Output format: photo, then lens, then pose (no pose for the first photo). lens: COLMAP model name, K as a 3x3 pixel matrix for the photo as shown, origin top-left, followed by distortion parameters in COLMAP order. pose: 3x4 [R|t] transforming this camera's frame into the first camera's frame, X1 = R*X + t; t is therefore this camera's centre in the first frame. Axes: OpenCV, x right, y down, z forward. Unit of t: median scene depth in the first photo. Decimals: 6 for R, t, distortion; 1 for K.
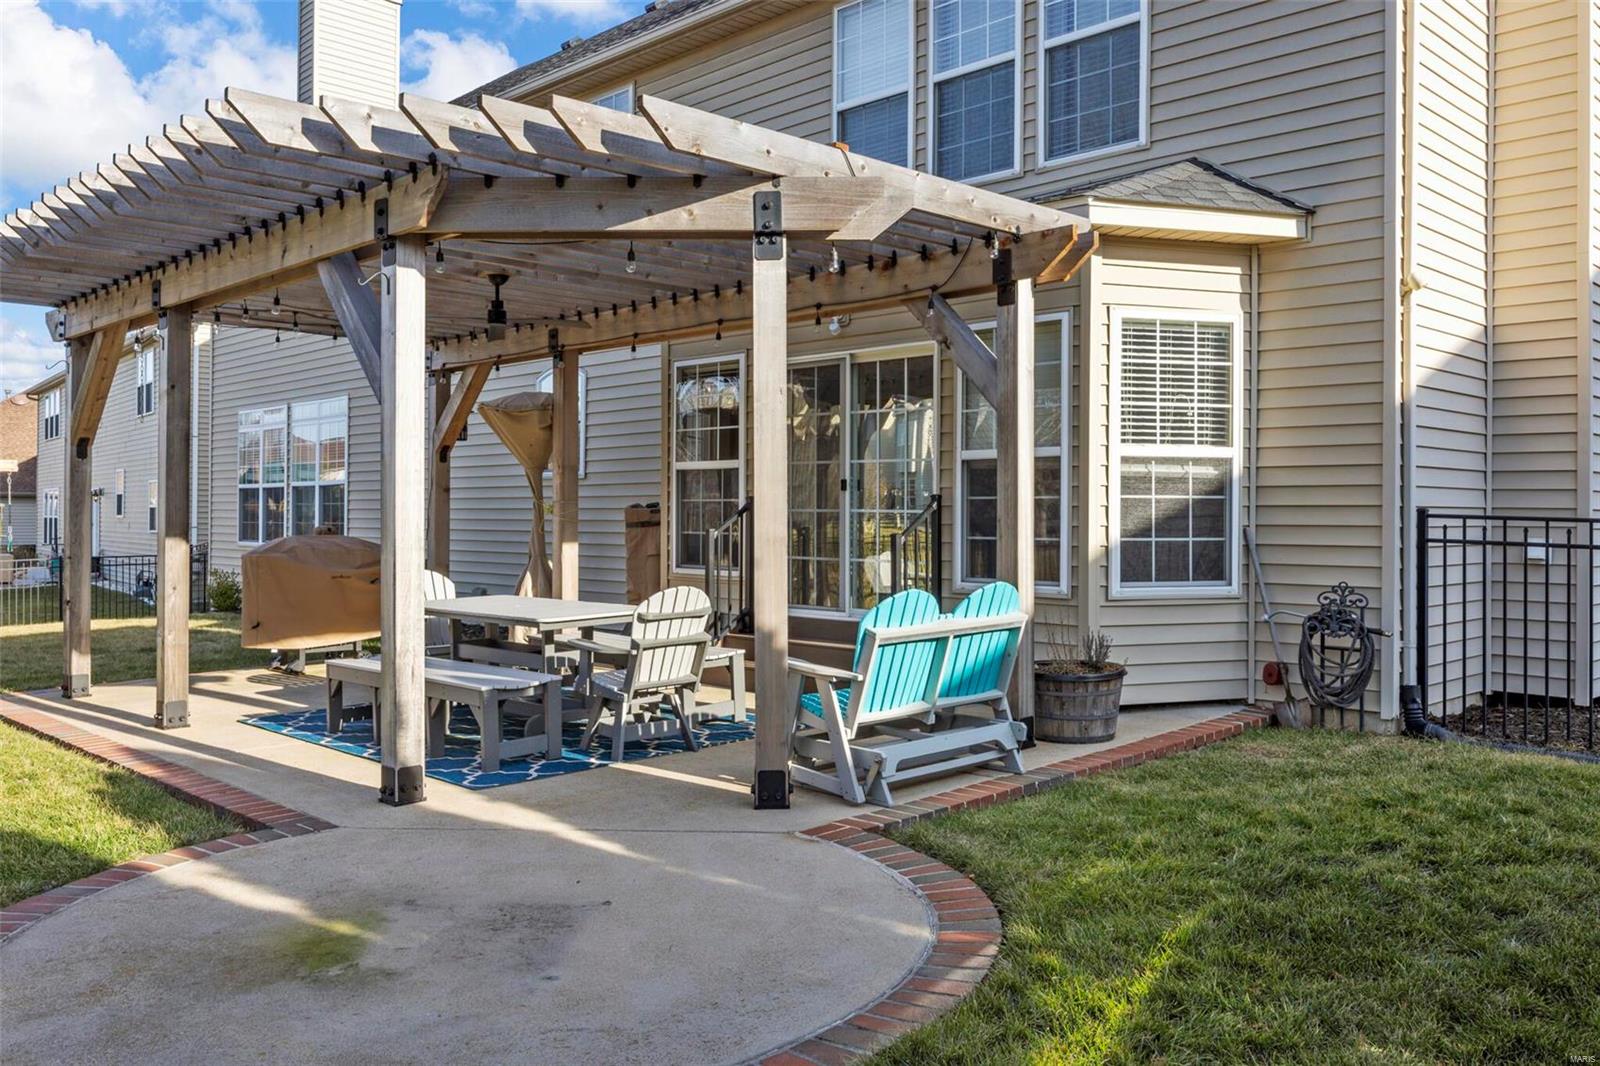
lens RADIAL K [[1327.4, 0, 799.6], [0, 1327.4, 514.6], [0, 0, 1]] dist [0.001947, -0.001308]
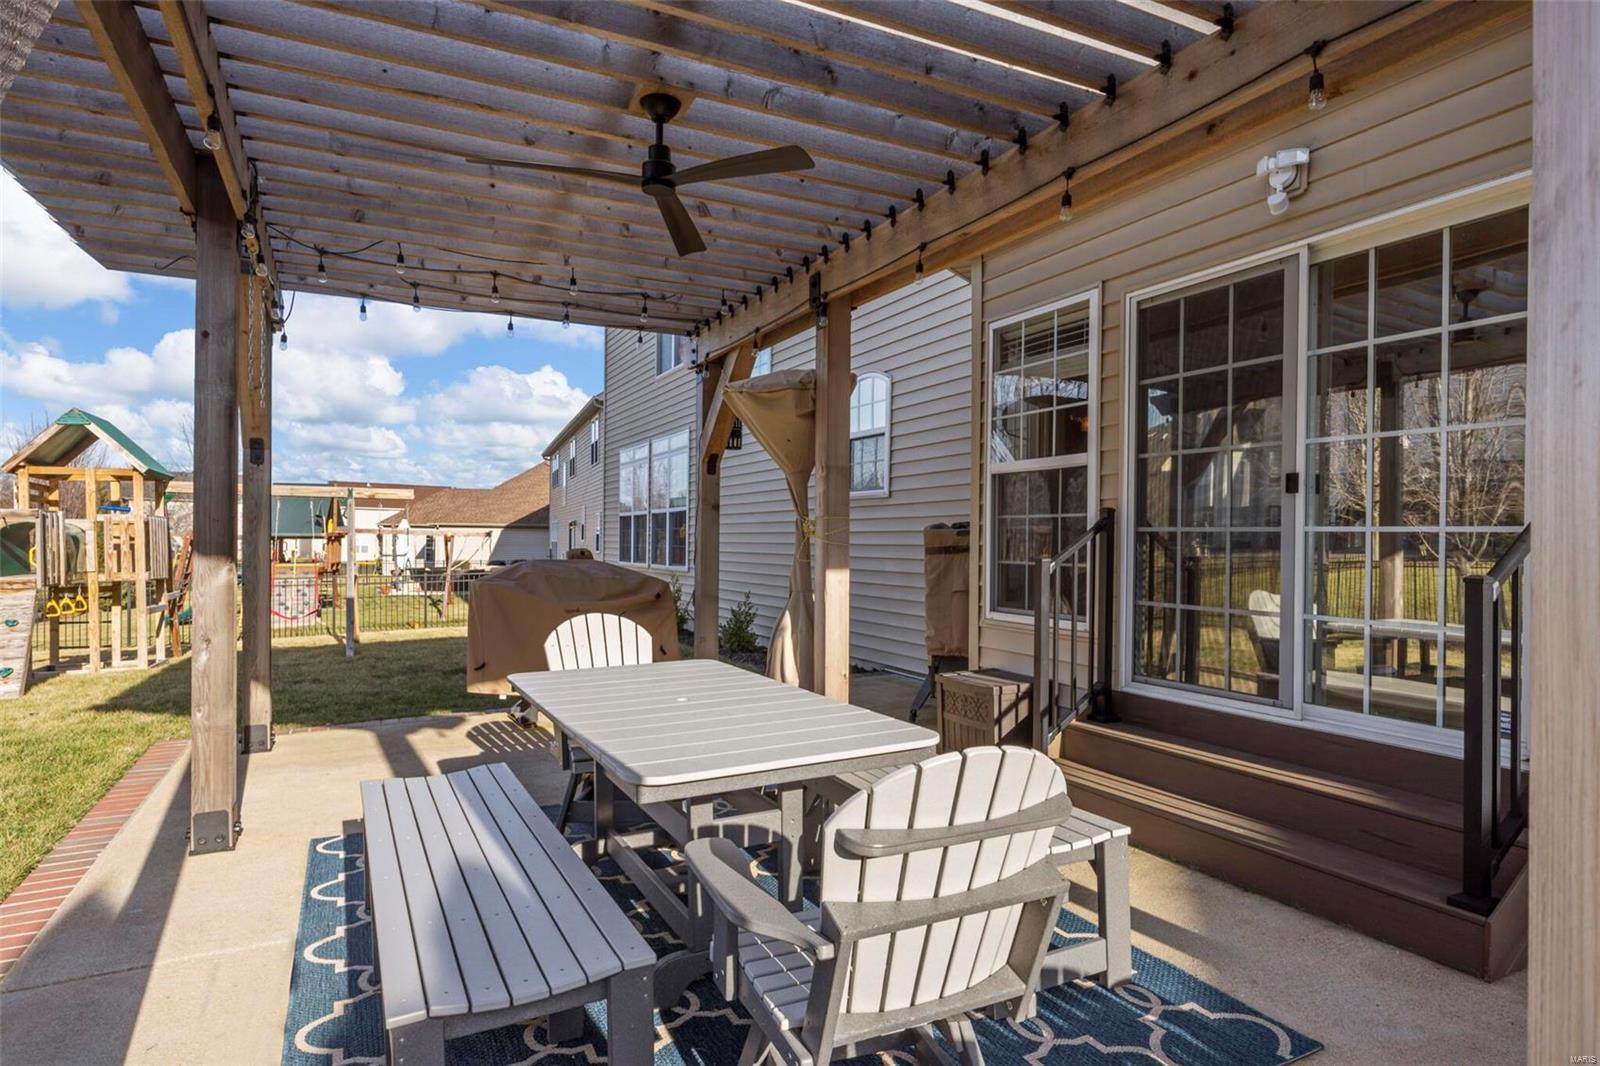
lens RADIAL K [[889.9, 0, 794.8], [0, 889.9, 543.1], [0, 0, 1]] dist [-0.004303, -0.002603]
pose [[0.948386, 0.006003, -0.317062, -0.053096], [-0.005835, 0.999982, 0.001478, 0.004101], [0.317065, 0.000448, 0.948404, 0.657829]]
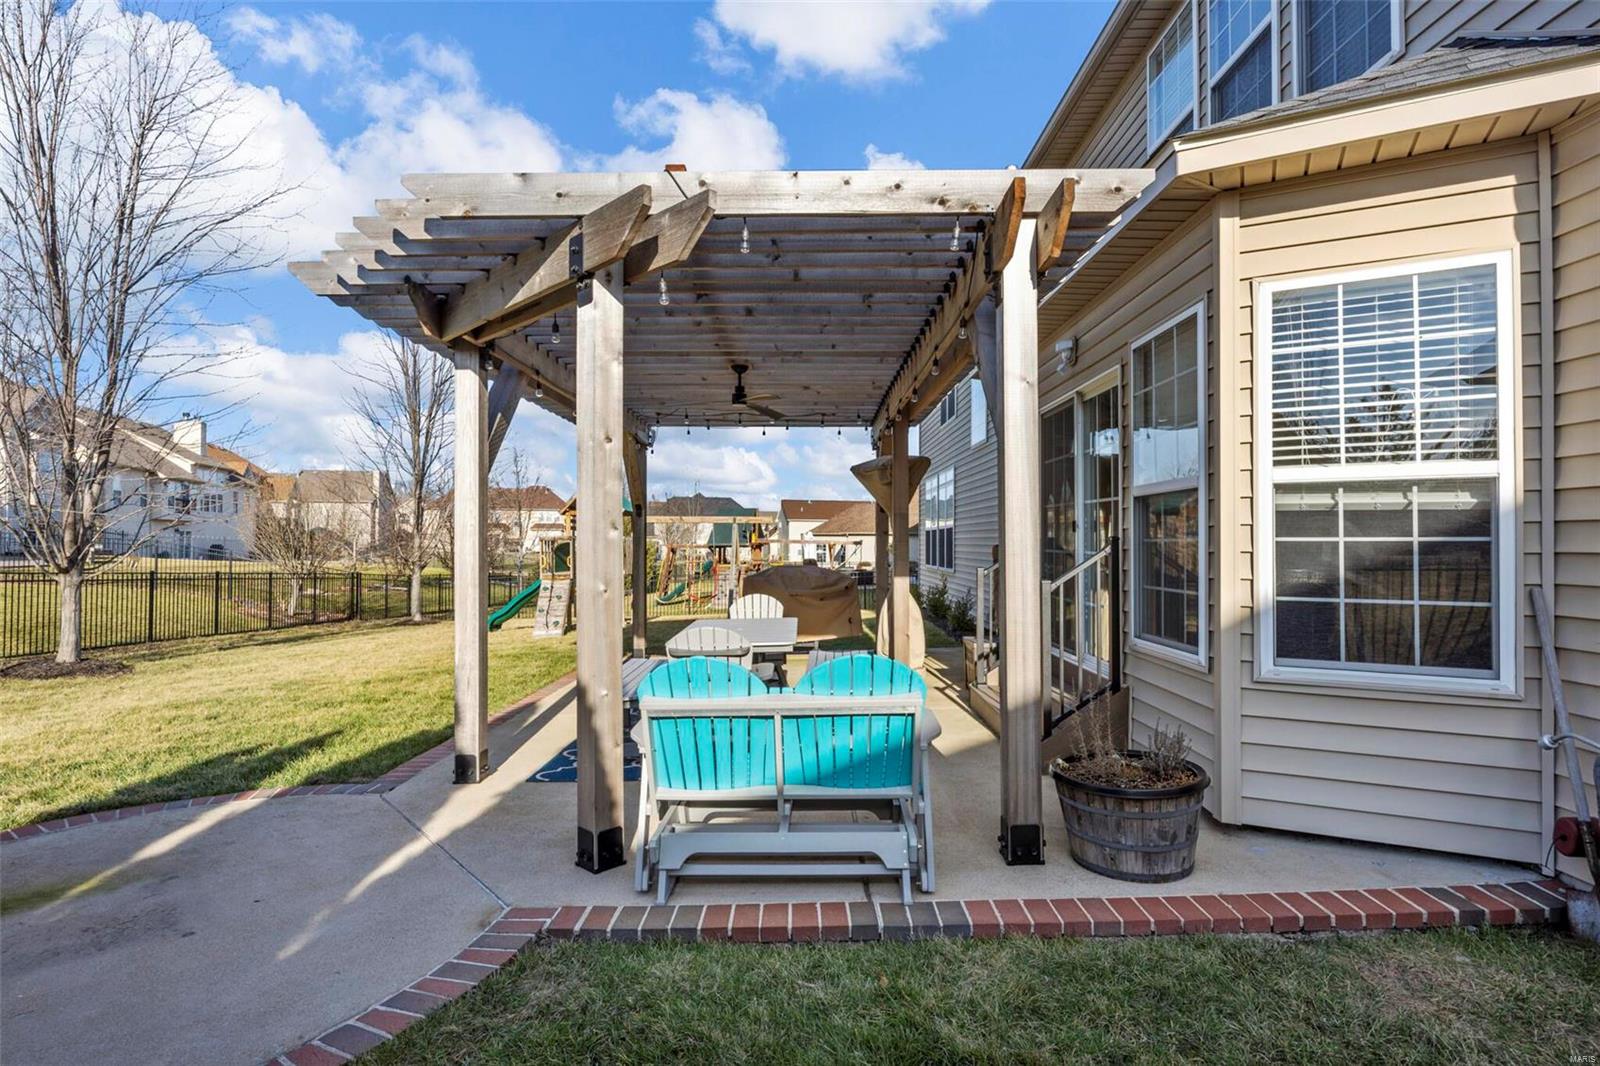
lens RADIAL K [[818.6, 0, 804.5], [0, 818.6, 533.6], [0, 0, 1]] dist [-0.017284, 0.003787]
pose [[0.701563, -0.008779, -0.712553, 0.367722], [0.000713, 0.999932, -0.011618, -0.011472], [0.712607, 0.007643, 0.701522, 0.493097]]
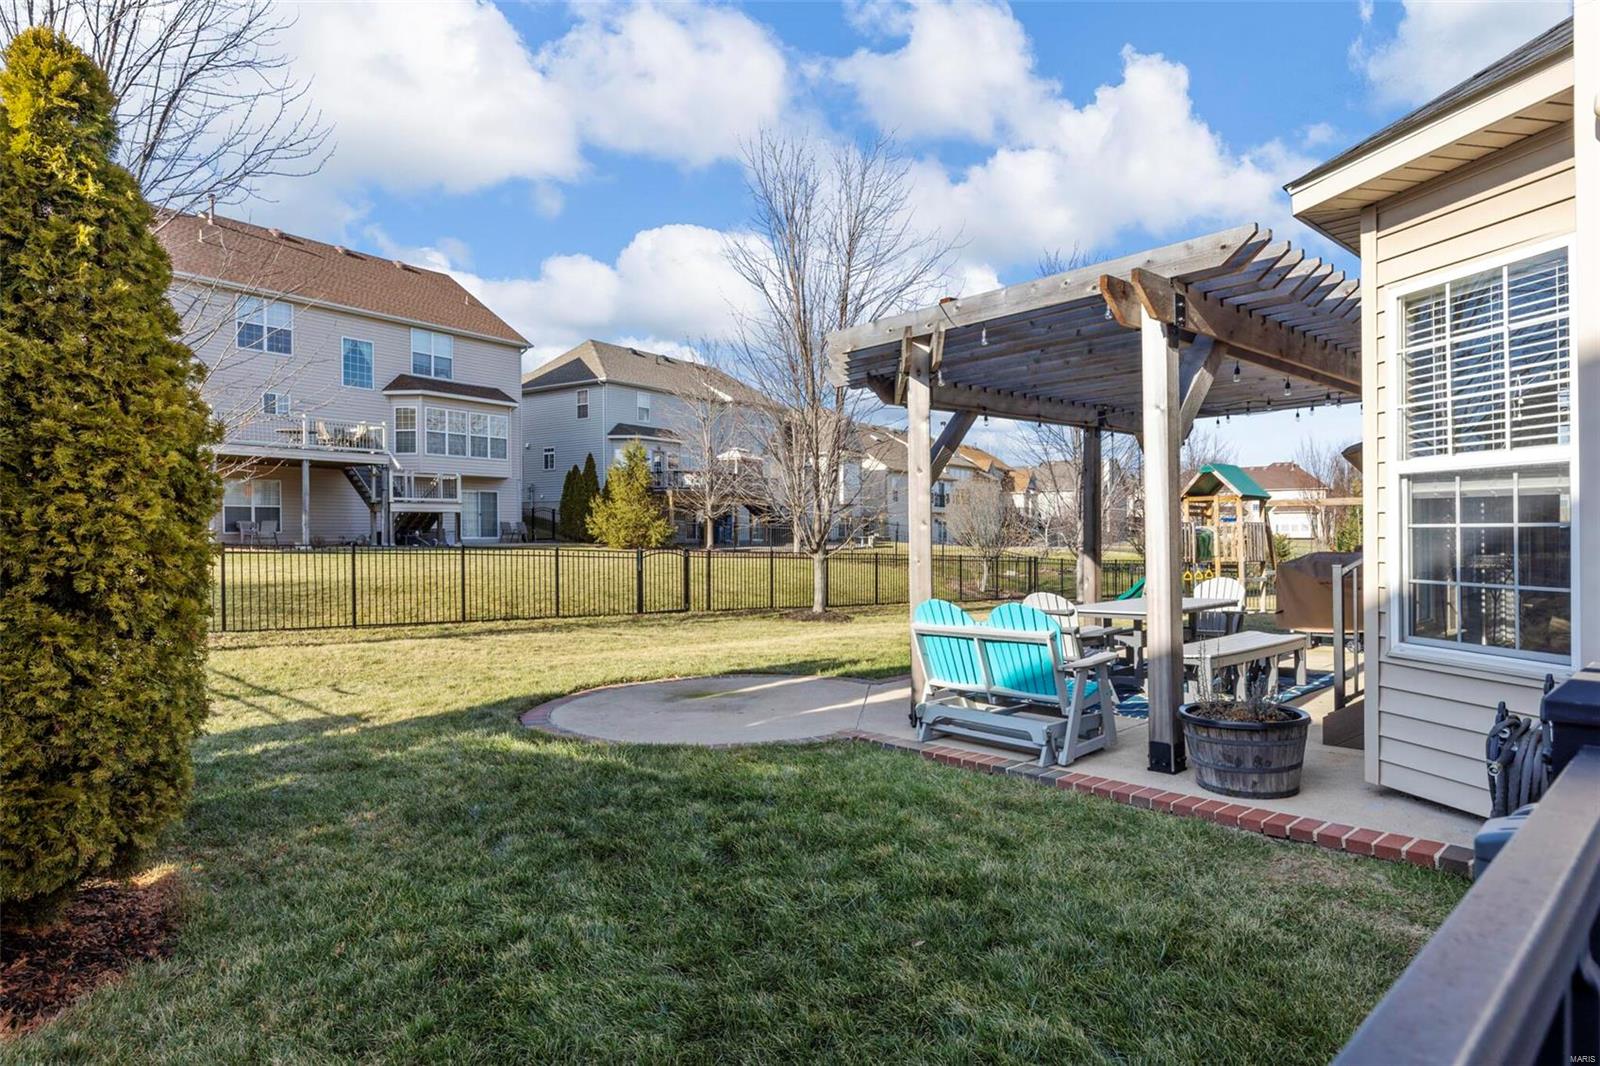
lens RADIAL K [[889.9, 0, 802.1], [0, 889.9, 539.2], [0, 0, 1]] dist [-0.004303, -0.002603]
pose [[-0.060544, 0.007769, -0.998135, 0.763980], [0.008900, 0.999934, 0.007243, -0.012389], [0.998126, -0.008445, -0.060609, 0.660616]]
